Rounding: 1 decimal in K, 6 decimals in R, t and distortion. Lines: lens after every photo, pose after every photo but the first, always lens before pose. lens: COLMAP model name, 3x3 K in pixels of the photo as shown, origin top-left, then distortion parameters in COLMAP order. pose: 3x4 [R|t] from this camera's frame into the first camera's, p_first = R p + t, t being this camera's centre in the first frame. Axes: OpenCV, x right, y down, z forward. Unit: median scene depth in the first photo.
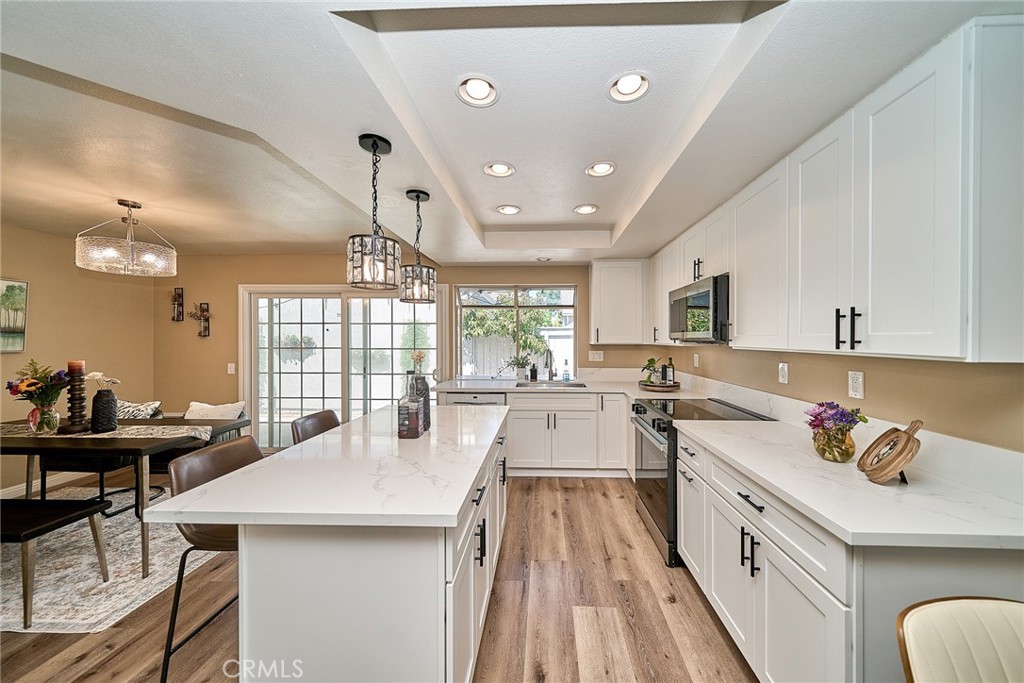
lens RADIAL K [[363.1, 0, 533.3], [0, 363.1, 338.6], [0, 0, 1]] dist [-0.001136, -0.000329]
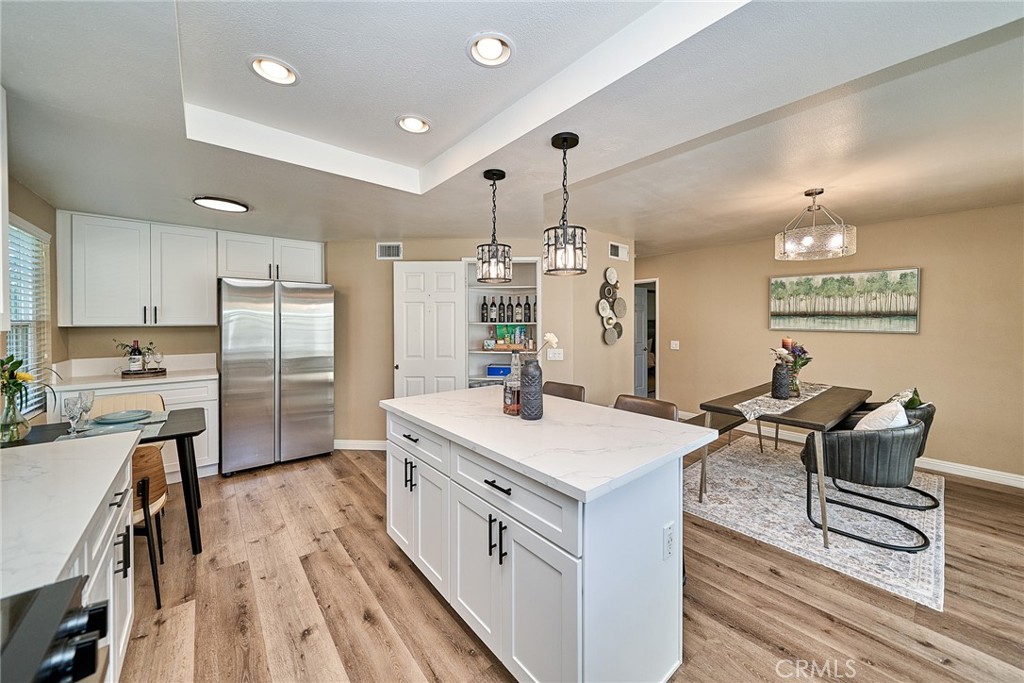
lens RADIAL K [[374.1, 0, 511.0], [0, 374.1, 324.8], [0, 0, 1]] dist [-0.001993, -0.000200]
pose [[-0.742853, 0.000300, -0.669454, 0.227290], [-0.003847, 0.999981, 0.004717, 0.011452], [0.669443, 0.006080, -0.742838, 1.055132]]
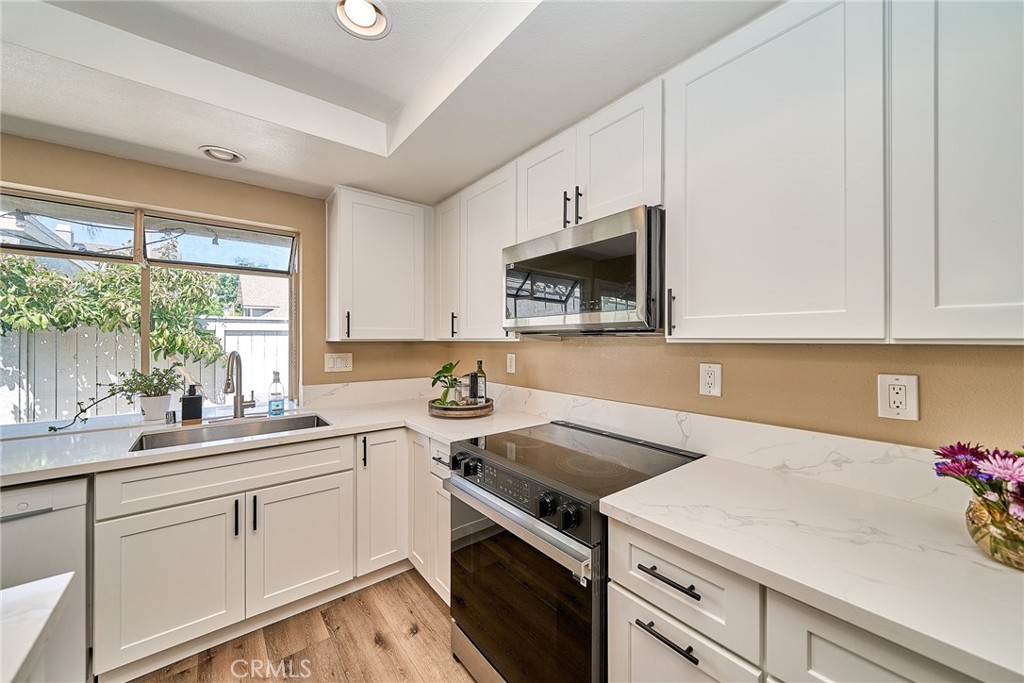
lens RADIAL K [[367.8, 0, 510.7], [0, 367.8, 339.4], [0, 0, 1]] dist [0.005348, -0.000103]
pose [[0.754983, 0.000555, 0.655744, -0.001885], [-0.000003, 1.000000, -0.000842, 0.017307], [-0.655744, 0.000634, 0.754983, 0.541073]]
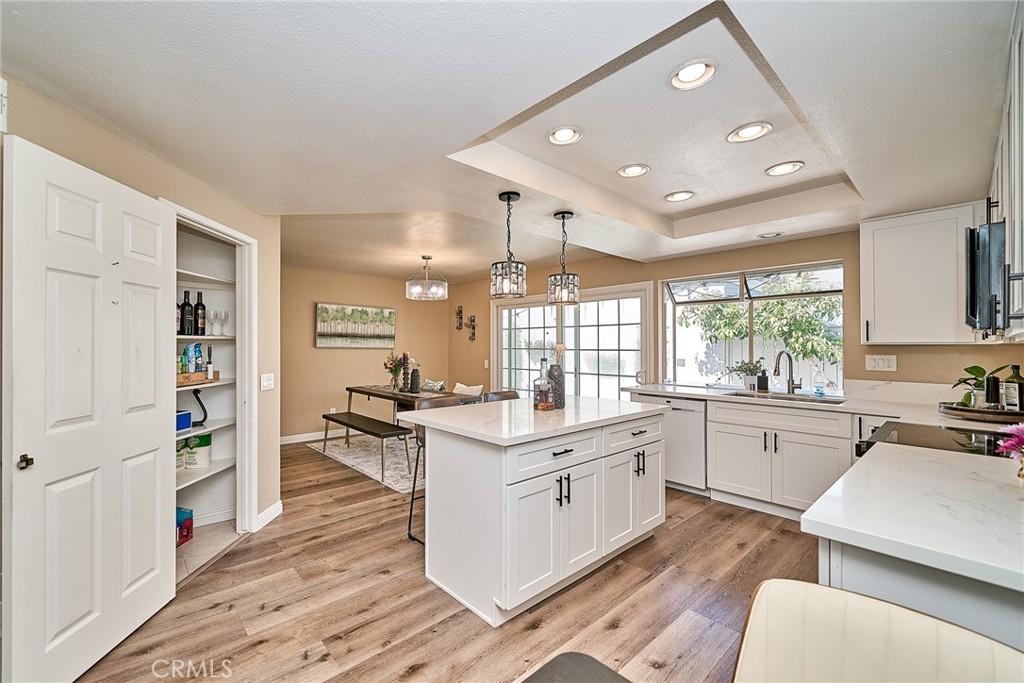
lens RADIAL K [[414.9, 0, 452.3], [0, 414.9, 343.8], [0, 0, 1]] dist [0.001221, 0.000192]
pose [[0.652583, -0.003975, -0.757707, 0.333410], [-0.002389, 0.999970, -0.007303, 0.029159], [0.757713, 0.006576, 0.652554, -0.119142]]
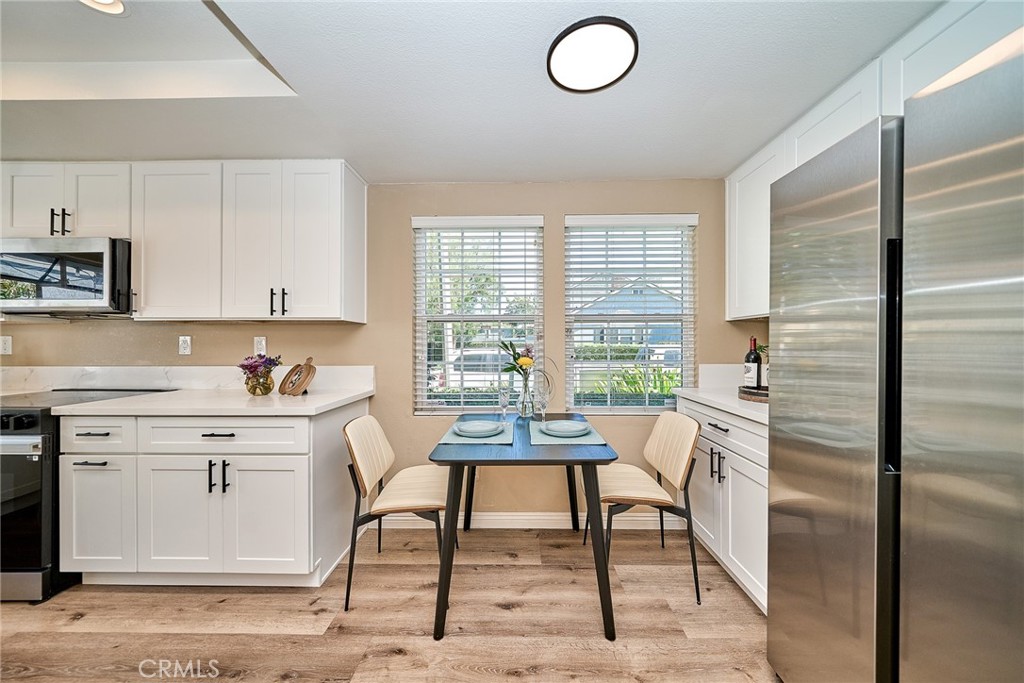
lens RADIAL K [[347.6, 0, 514.7], [0, 347.6, 344.7], [0, 0, 1]] dist [0.000054, -0.000228]
pose [[-0.021780, -0.003691, 0.999756, -0.286272], [0.004148, 0.999984, 0.003782, 0.068640], [-0.999754, 0.004229, -0.021764, 0.011953]]
